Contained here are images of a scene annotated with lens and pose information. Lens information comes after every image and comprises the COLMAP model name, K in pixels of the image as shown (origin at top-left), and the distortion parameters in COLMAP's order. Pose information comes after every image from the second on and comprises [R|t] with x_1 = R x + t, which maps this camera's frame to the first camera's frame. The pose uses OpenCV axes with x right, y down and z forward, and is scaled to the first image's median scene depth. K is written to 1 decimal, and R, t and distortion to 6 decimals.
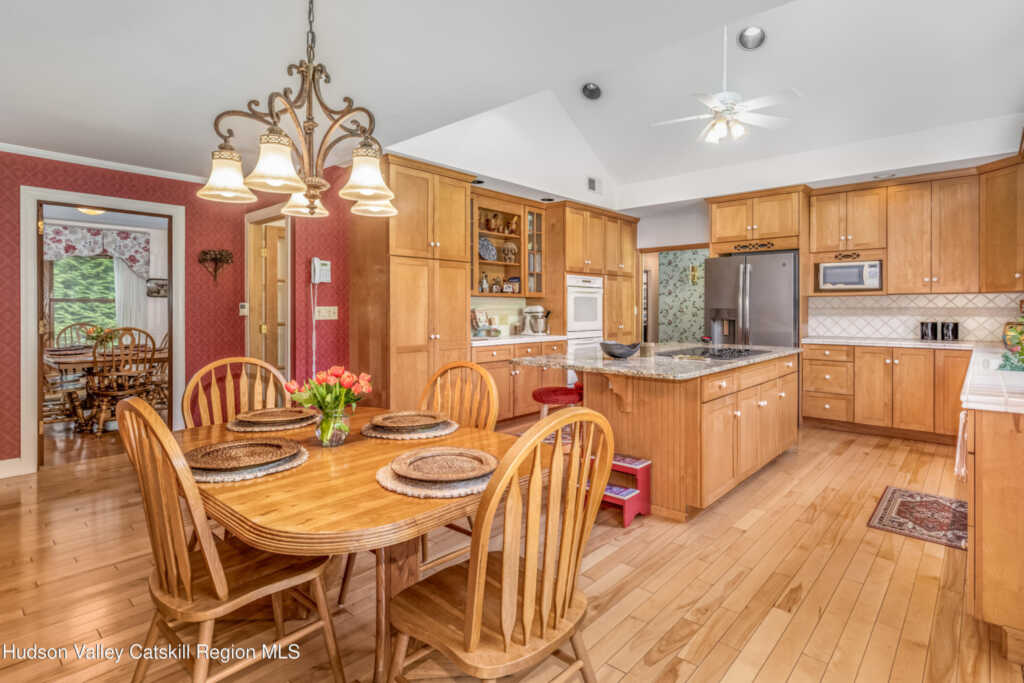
lens RADIAL K [[497.9, 0, 513.8], [0, 497.9, 299.8], [0, 0, 1]] dist [0.002175, 0.000056]
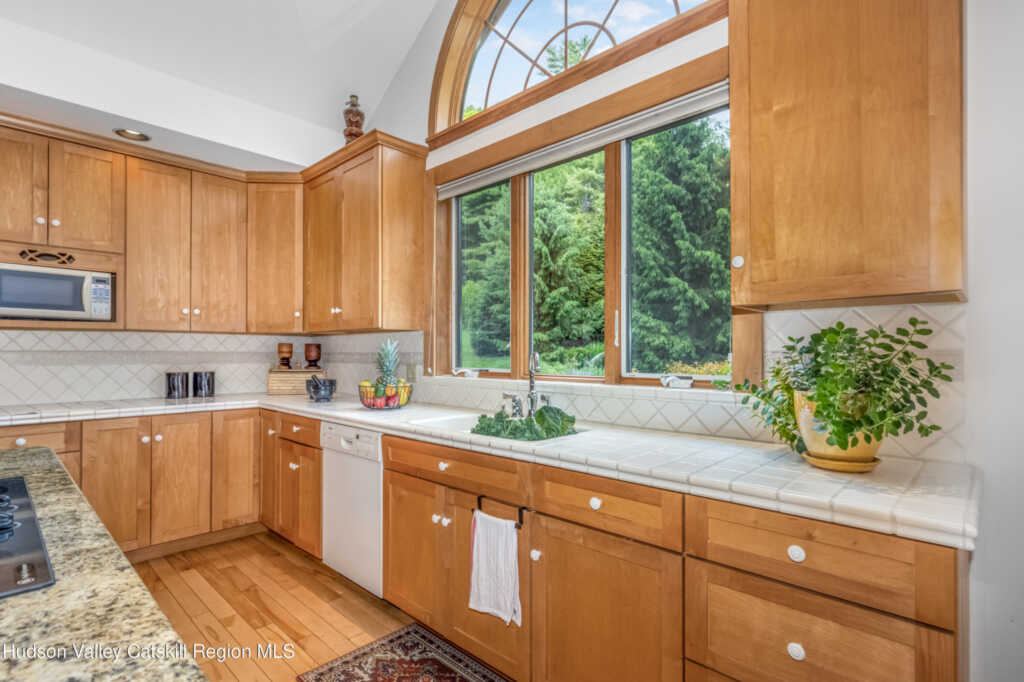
lens RADIAL K [[498.2, 0, 547.1], [0, 498.2, 351.9], [0, 0, 1]] dist [0.000155, 0.000000]
pose [[-0.020802, 0.000737, 0.999783, 0.120395], [-0.020005, 0.999799, -0.001153, 0.006708], [-0.999583, -0.020025, -0.020783, 0.485497]]
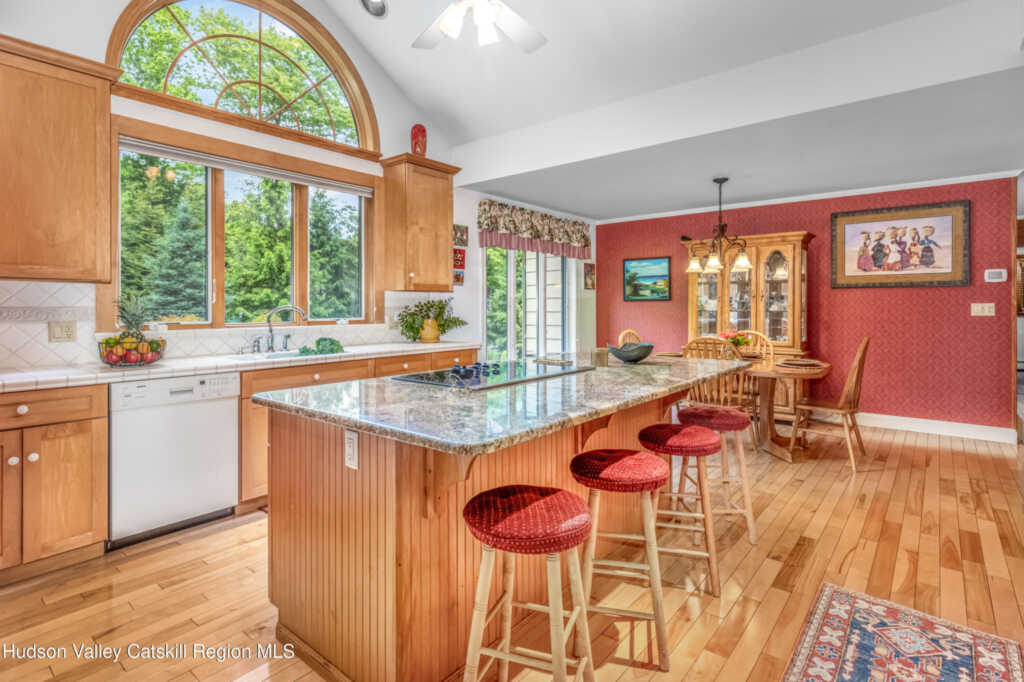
lens RADIAL K [[518.5, 0, 509.5], [0, 518.5, 309.1], [0, 0, 1]] dist [0.001738, 0.000150]
pose [[-0.997654, 0.003405, -0.068380, 0.314255], [0.004764, 0.999794, -0.019729, 0.025704], [0.068299, -0.020009, -0.997464, 1.248072]]
